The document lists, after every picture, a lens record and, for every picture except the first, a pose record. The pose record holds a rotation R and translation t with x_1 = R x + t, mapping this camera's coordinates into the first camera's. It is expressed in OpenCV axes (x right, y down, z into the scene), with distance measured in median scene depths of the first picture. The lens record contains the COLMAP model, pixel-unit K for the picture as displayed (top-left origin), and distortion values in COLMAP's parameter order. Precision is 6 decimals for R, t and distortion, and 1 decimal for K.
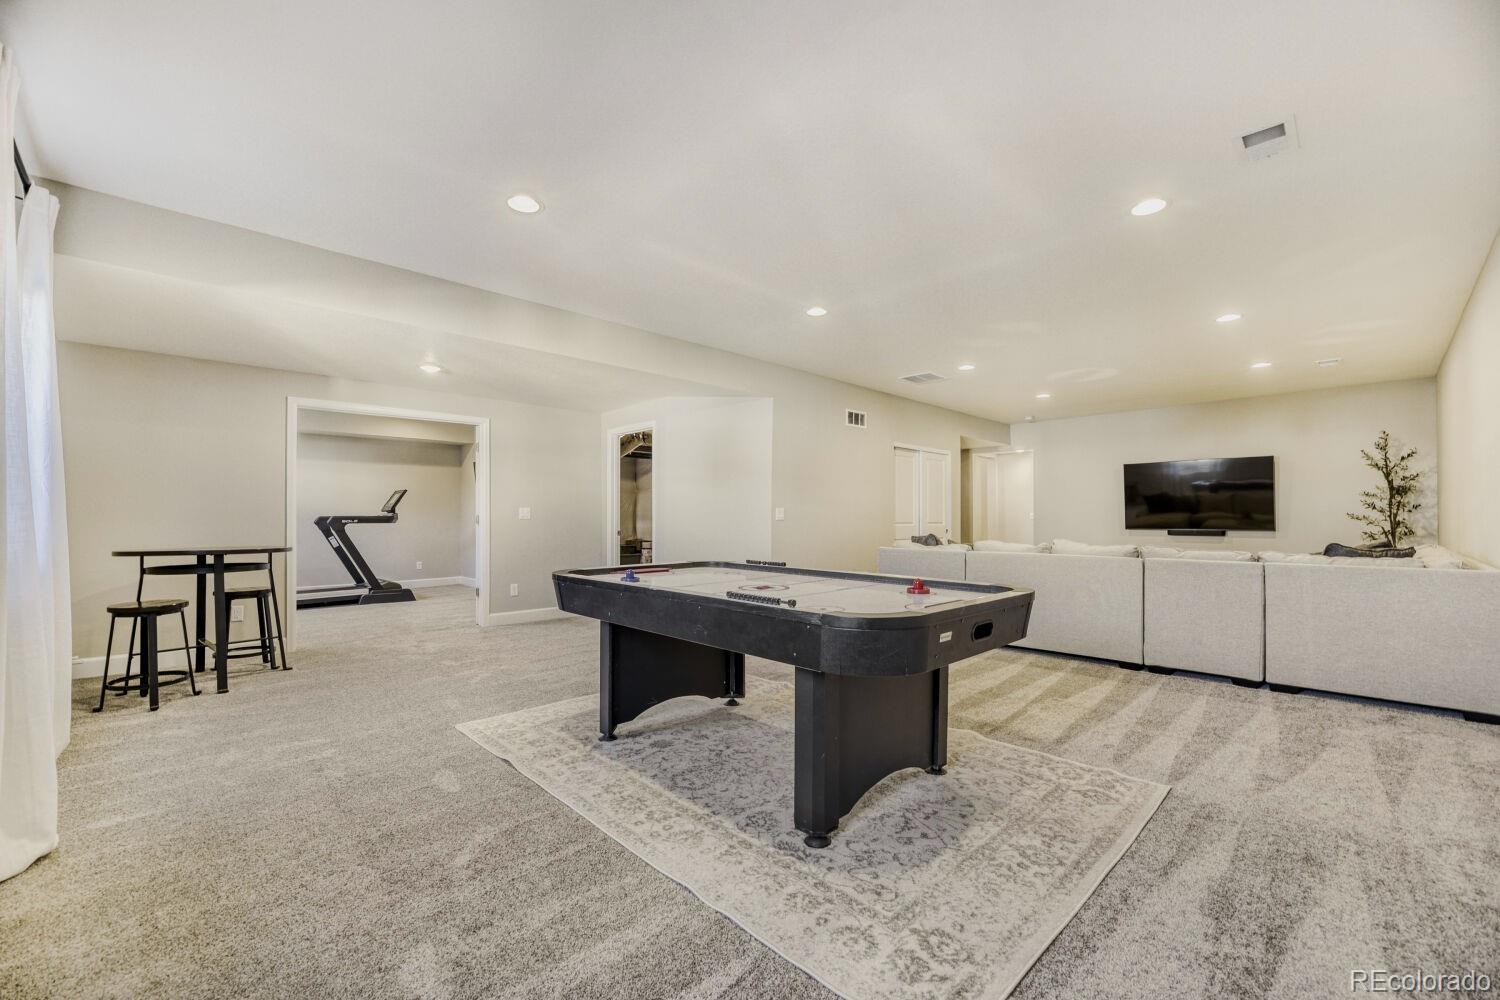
lens RADIAL K [[612.2, 0, 743.0], [0, 612.2, 510.7], [0, 0, 1]] dist [0.003229, -0.002159]
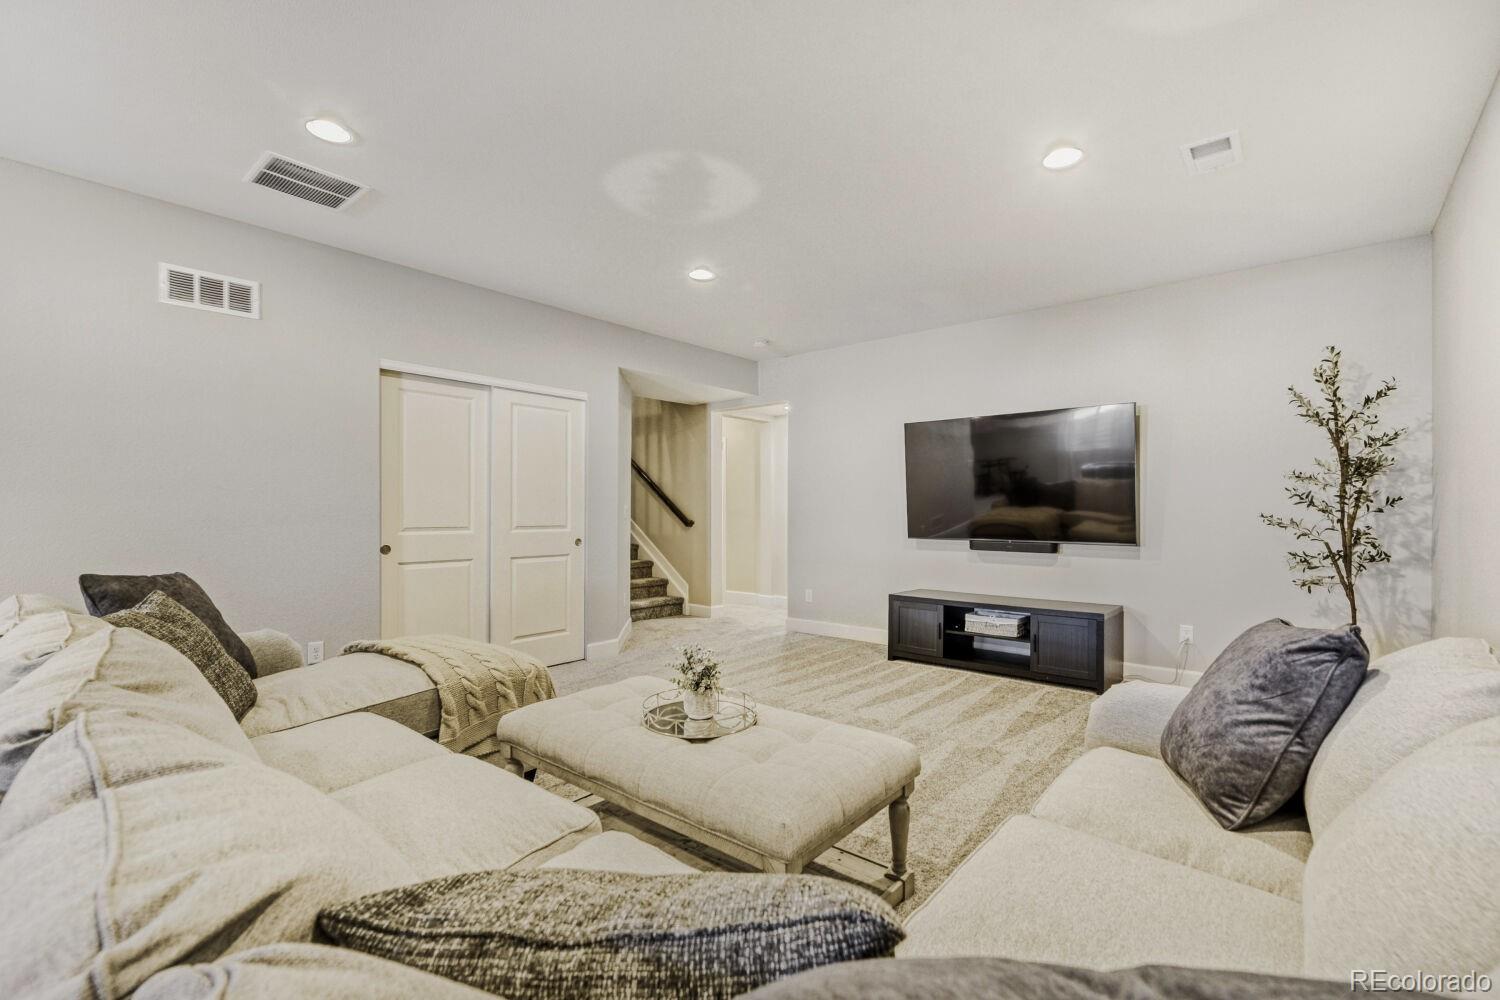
lens RADIAL K [[634.4, 0, 759.0], [0, 634.4, 503.9], [0, 0, 1]] dist [0.001928, -0.001428]
pose [[0.996116, 0.003240, 0.087987, 0.555442], [-0.003881, 0.999967, 0.007106, -0.006182], [-0.087961, -0.007420, 0.996096, 0.542913]]
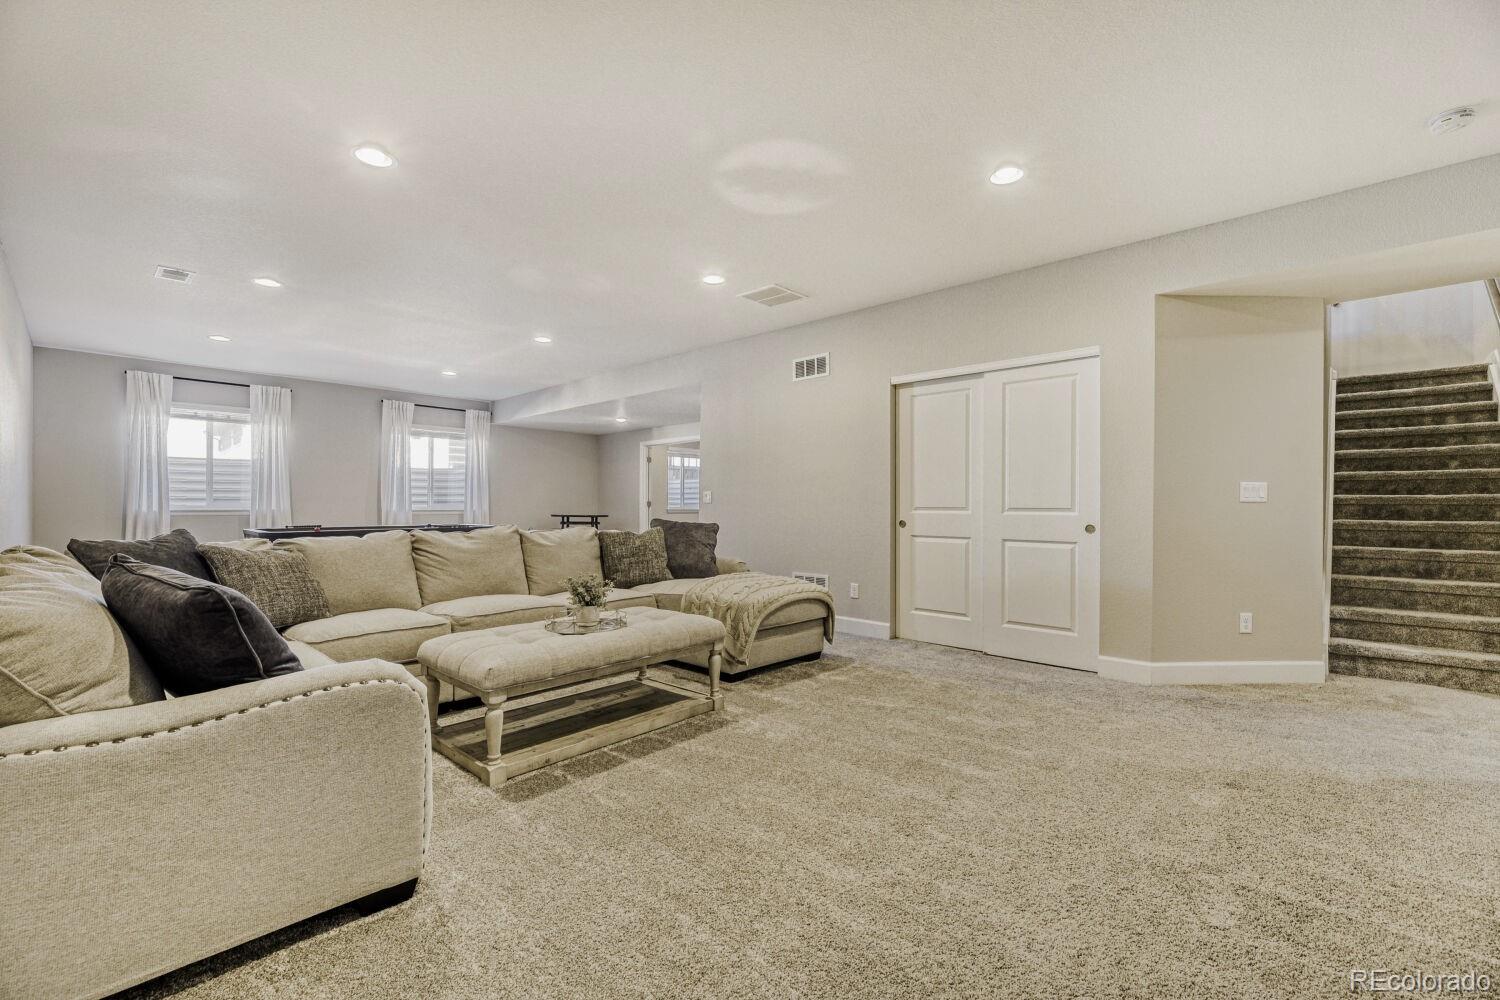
lens RADIAL K [[612.2, 0, 763.1], [0, 612.2, 498.4], [0, 0, 1]] dist [0.003229, -0.002159]
pose [[0.068743, 0.003890, -0.997627, 0.963346], [0.028194, 0.999585, 0.005840, 0.001966], [0.997236, -0.028528, 0.068604, 0.928320]]
